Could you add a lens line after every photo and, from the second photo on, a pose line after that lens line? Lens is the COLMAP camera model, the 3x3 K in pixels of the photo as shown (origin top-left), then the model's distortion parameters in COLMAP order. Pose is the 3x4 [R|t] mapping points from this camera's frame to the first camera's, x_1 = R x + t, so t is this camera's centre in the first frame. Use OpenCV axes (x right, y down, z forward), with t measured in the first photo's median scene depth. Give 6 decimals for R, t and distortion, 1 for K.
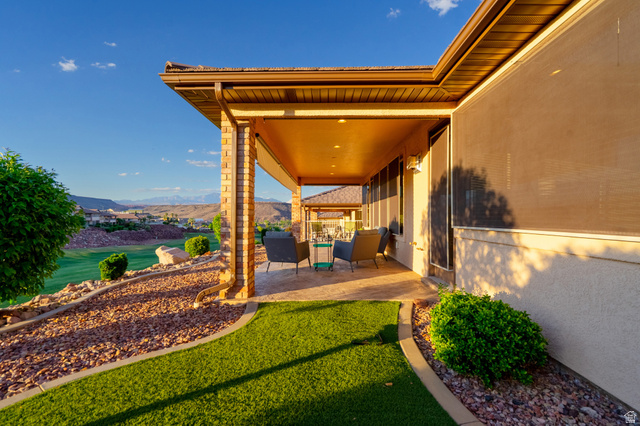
lens RADIAL K [[293.8, 0, 320.0], [0, 293.8, 213.0], [0, 0, 1]] dist [0.000352, 0.000049]
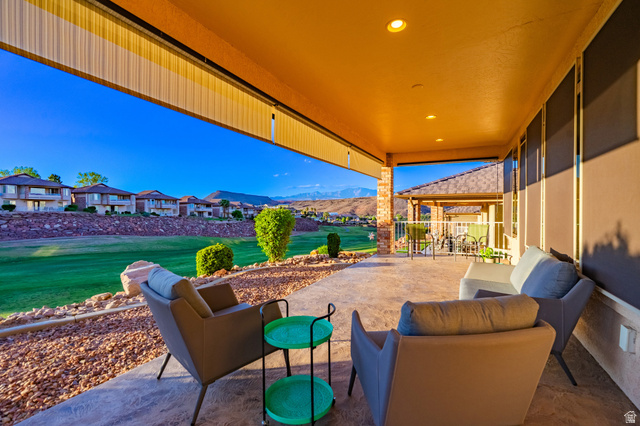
lens RADIAL K [[293.8, 0, 320.0], [0, 293.8, 213.0], [0, 0, 1]] dist [0.000352, 0.000049]
pose [[0.903935, 0.004527, -0.427645, 0.038274], [0.004118, 0.999805, 0.019287, -0.002486], [0.427649, -0.019196, 0.903741, 0.197534]]
